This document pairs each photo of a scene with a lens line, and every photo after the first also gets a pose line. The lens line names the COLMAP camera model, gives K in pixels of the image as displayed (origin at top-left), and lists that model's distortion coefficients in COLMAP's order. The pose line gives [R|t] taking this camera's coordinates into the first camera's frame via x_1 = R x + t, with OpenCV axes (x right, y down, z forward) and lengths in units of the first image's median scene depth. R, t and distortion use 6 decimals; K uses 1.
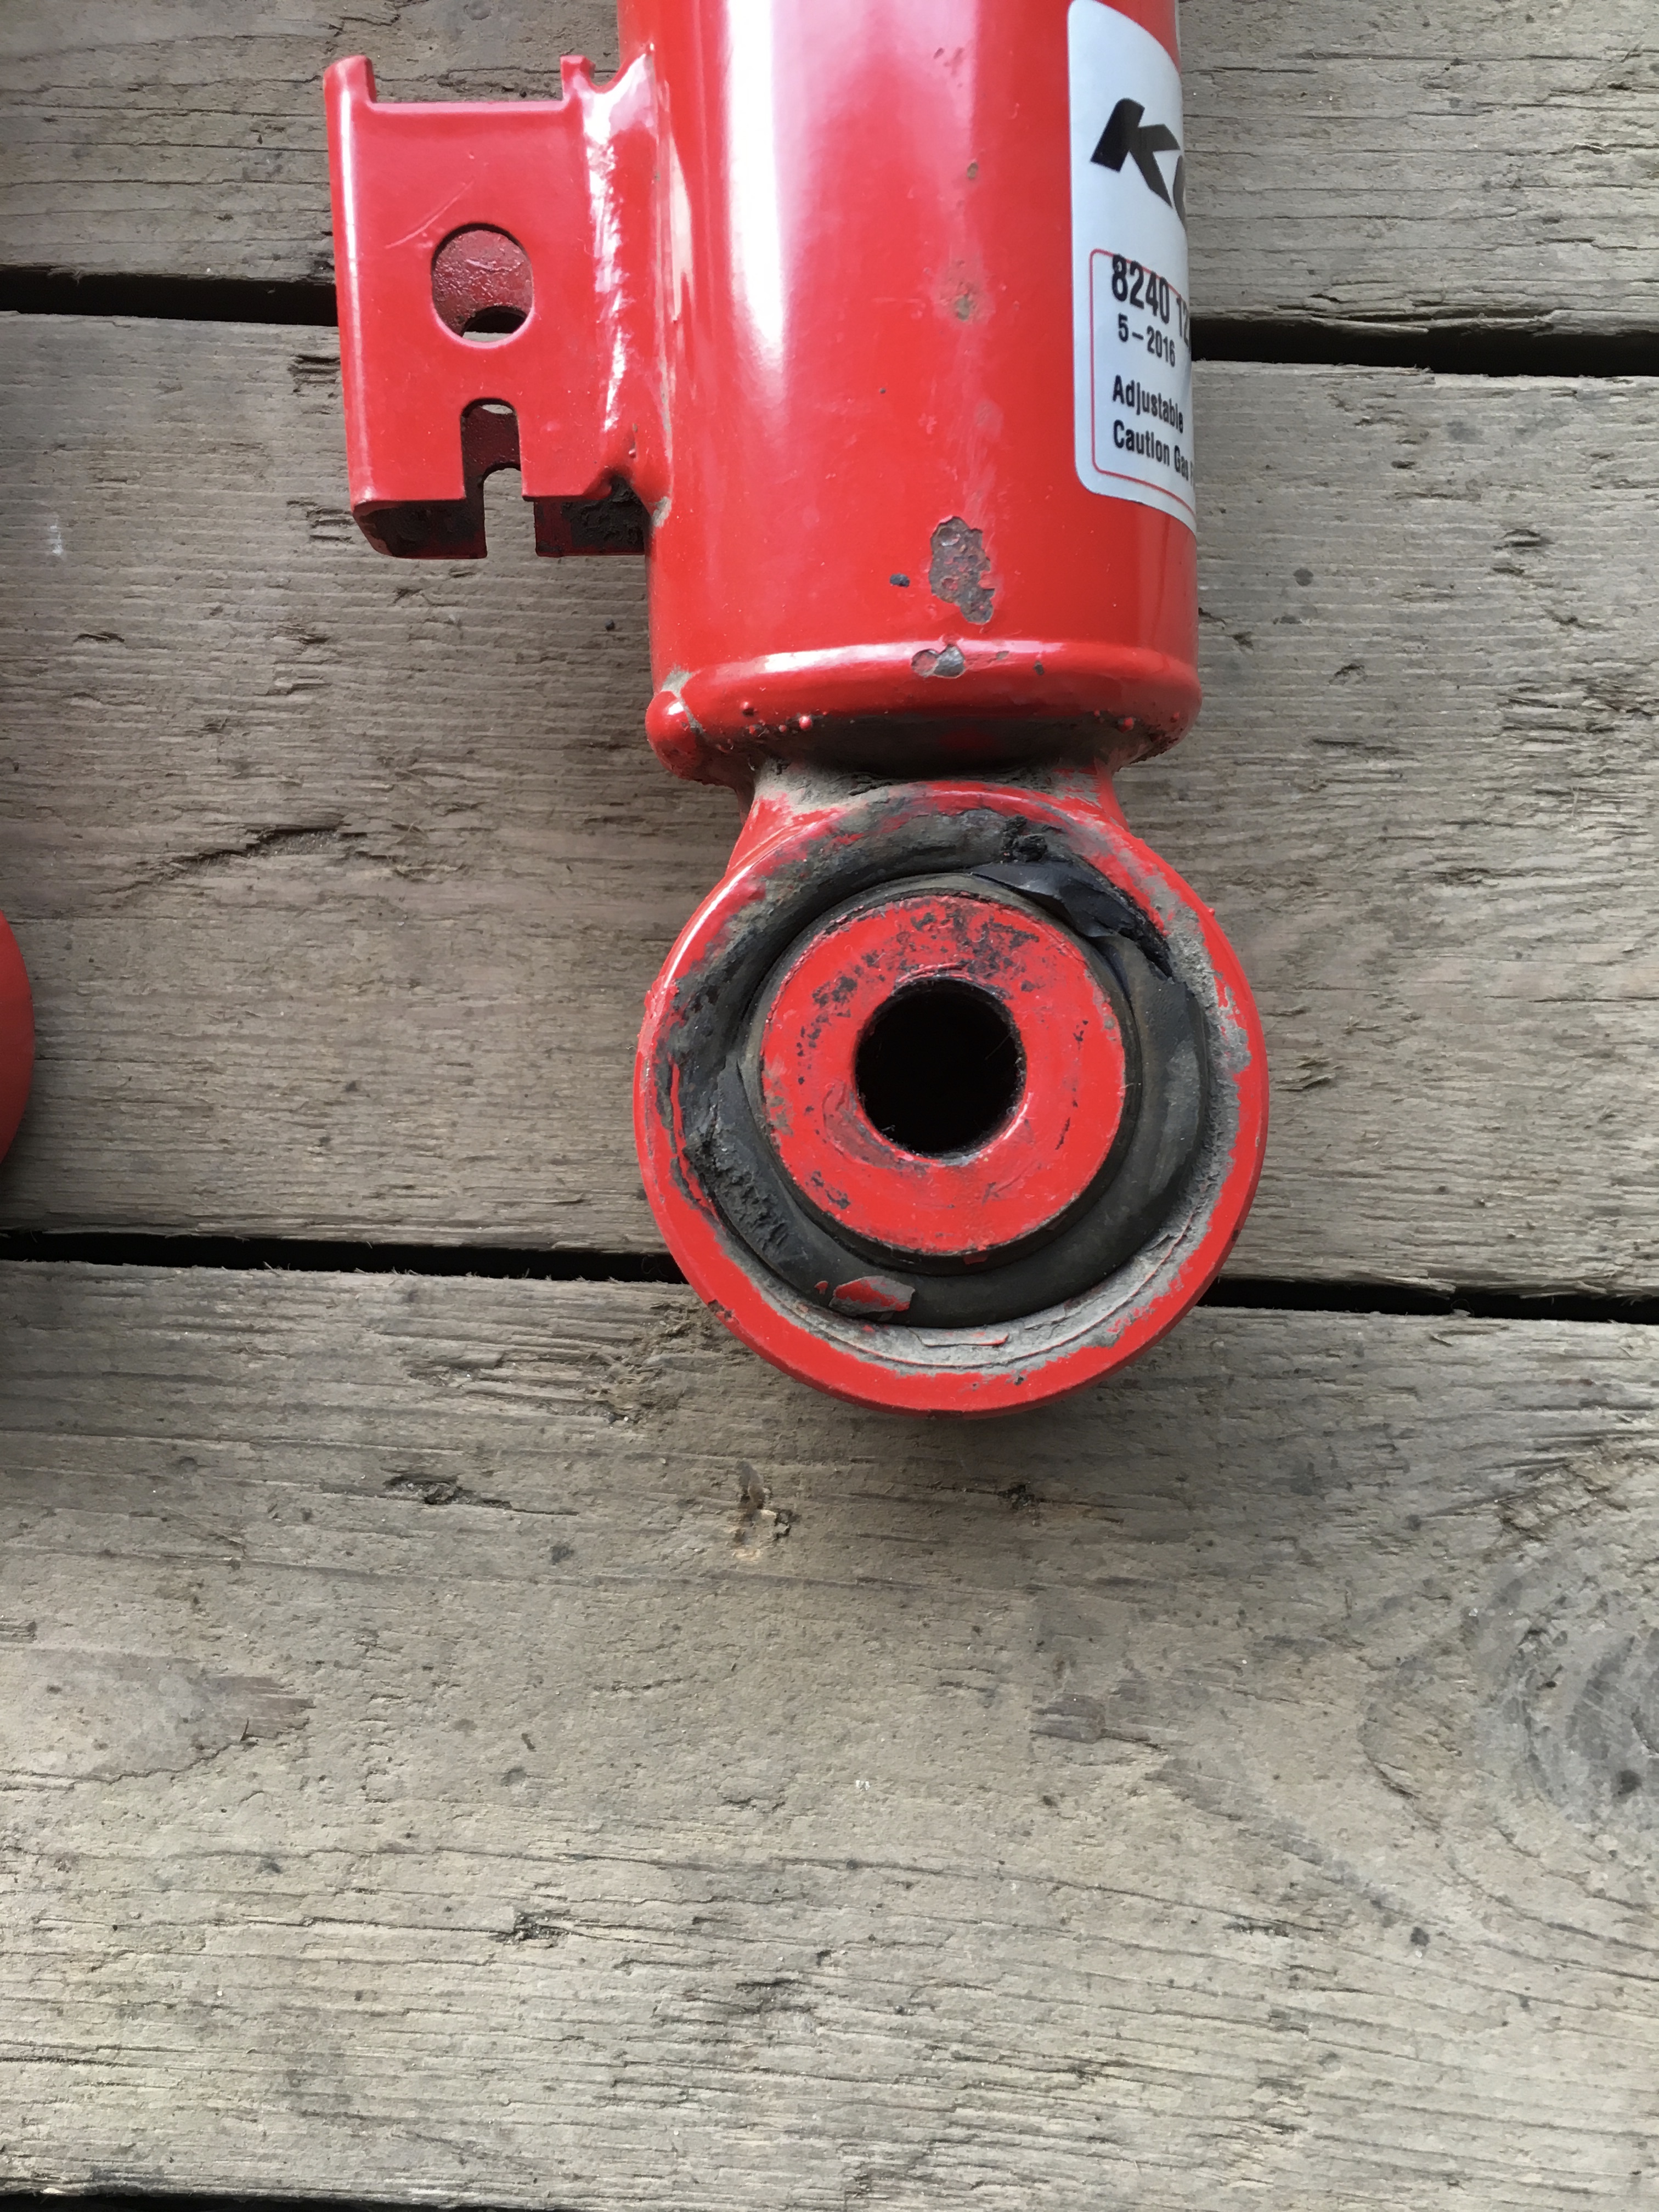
lens RADIAL K [[1951.8, 0, 829.5], [0, 1951.8, 1106.0], [0, 0, 1]] dist [0.081645, -0.154867]
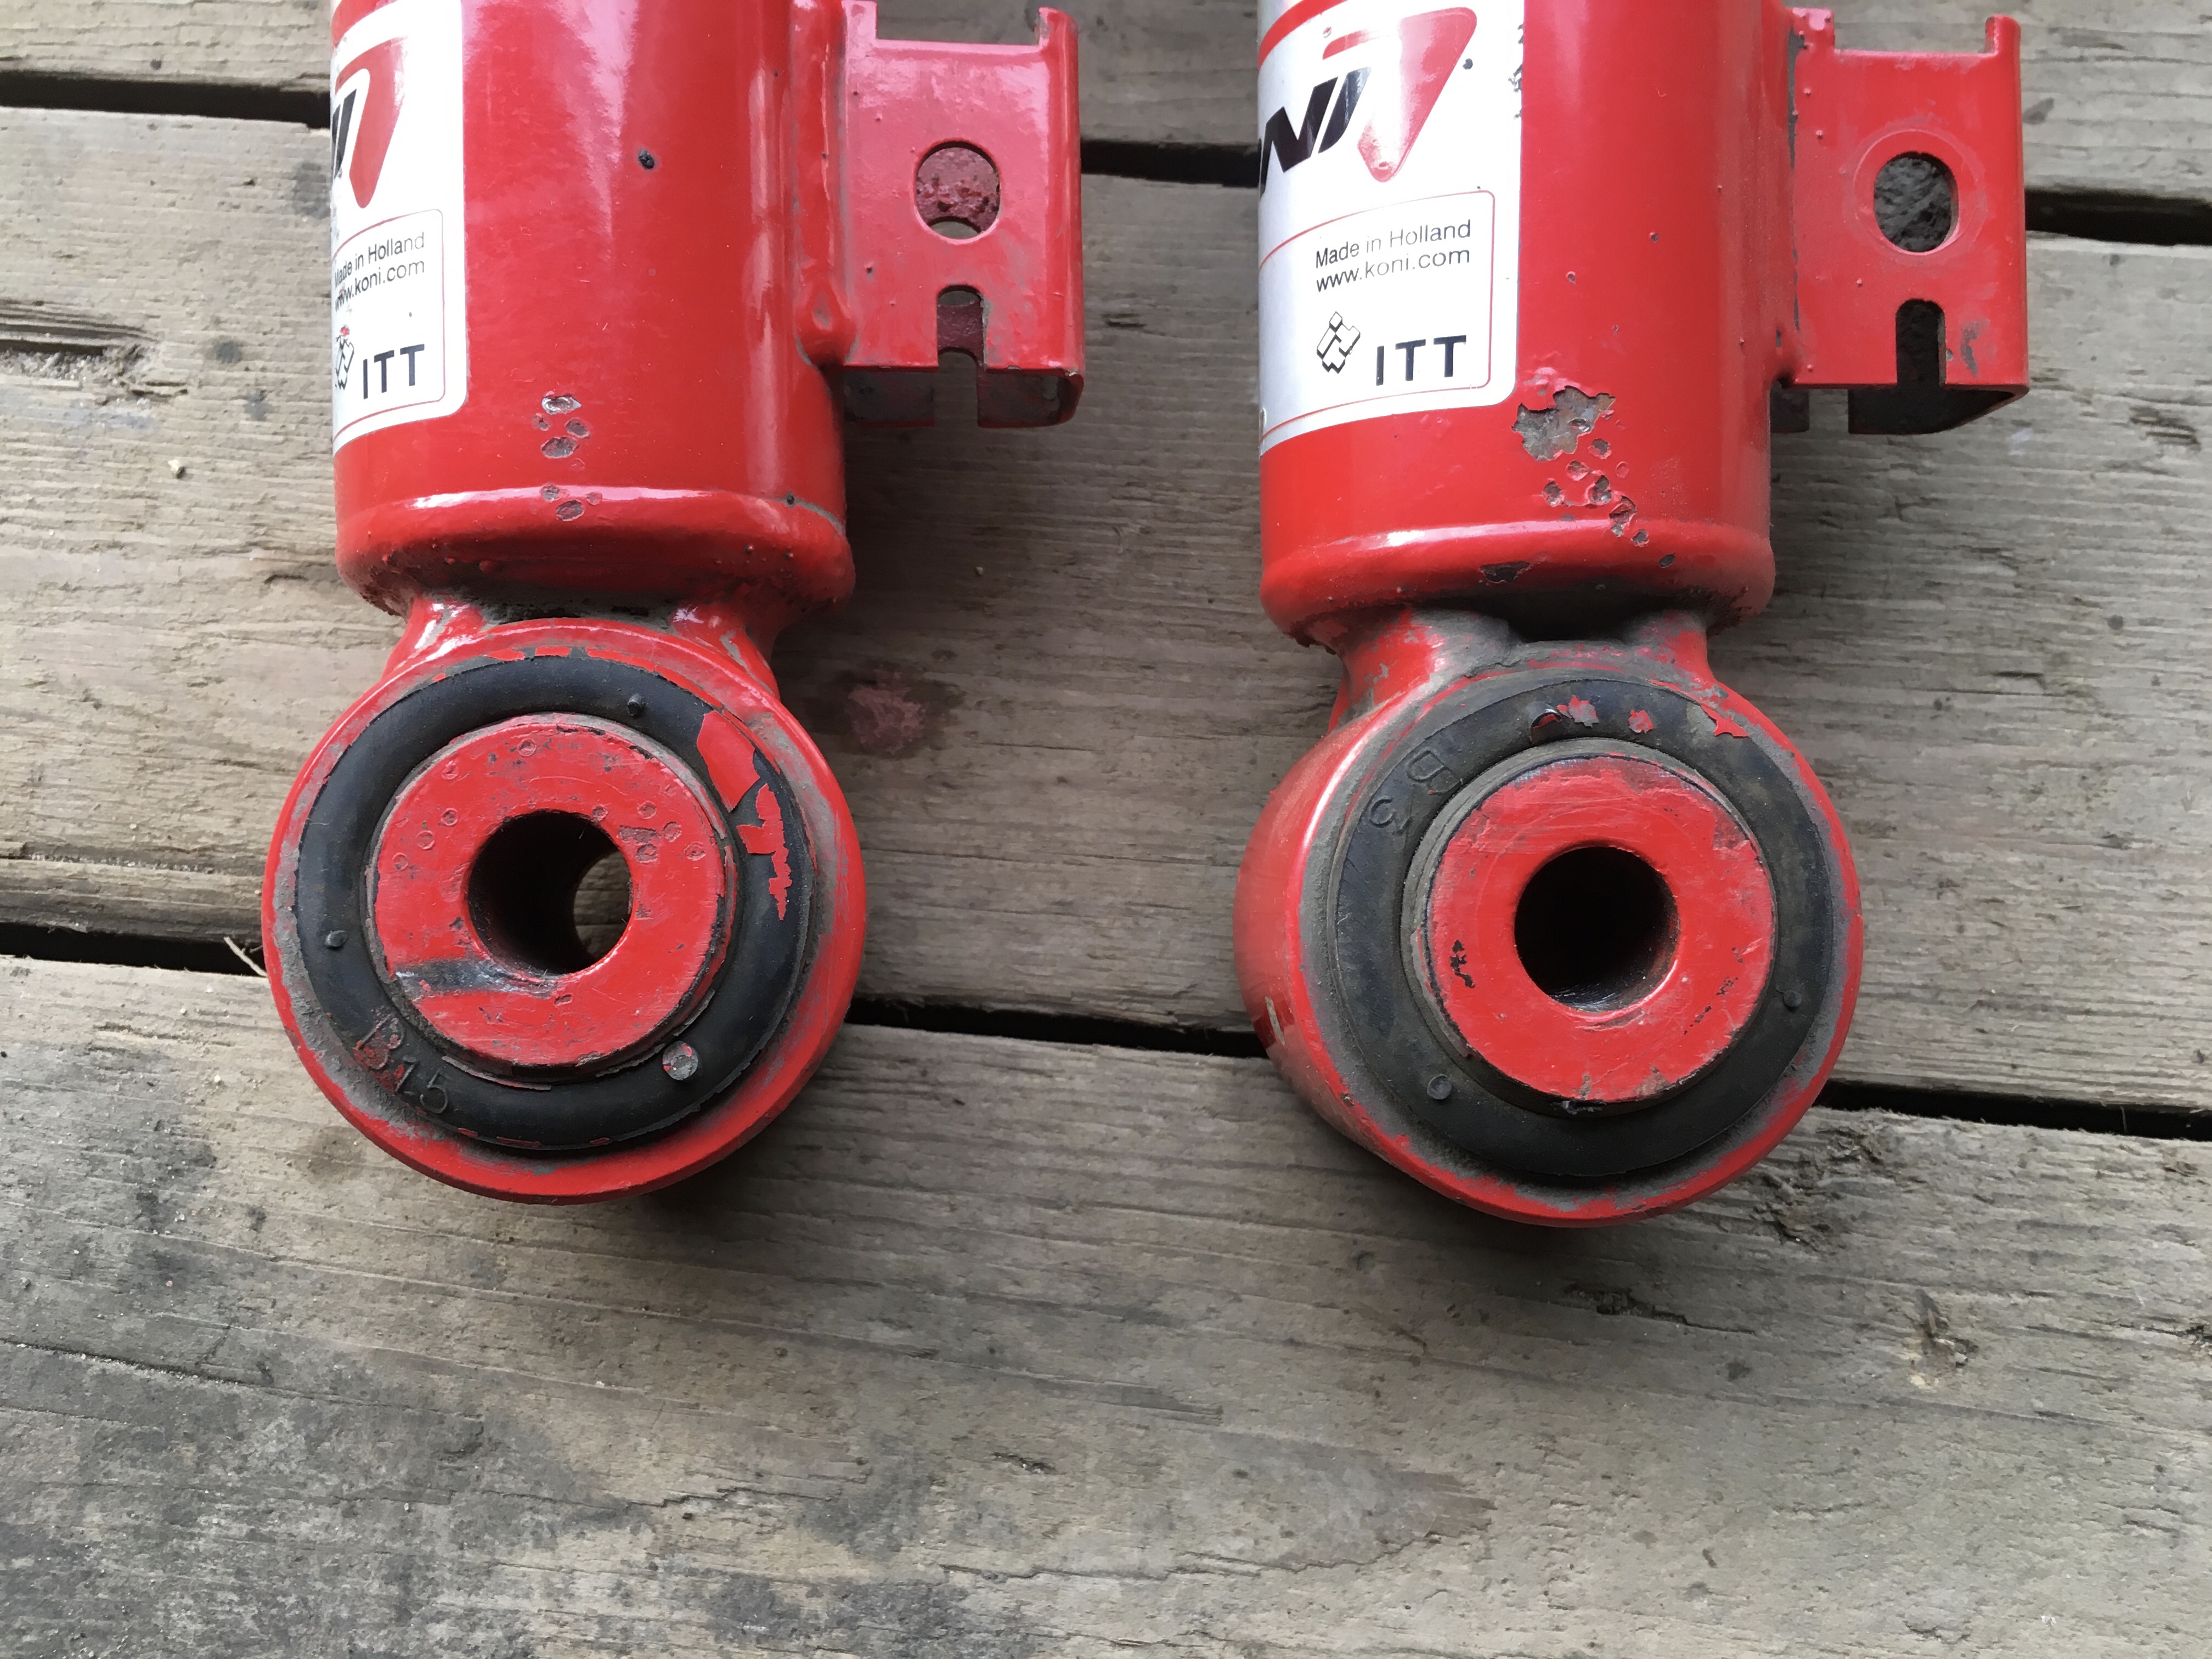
lens RADIAL K [[1951.8, 0, 1106.0], [0, 1951.8, 829.5], [0, 0, 1]] dist [0.081645, -0.154867]
pose [[0.997724, 0.038846, -0.055108, -0.419085], [-0.043962, 0.994519, -0.094869, 0.061639], [0.051121, 0.097075, 0.993963, -0.055110]]
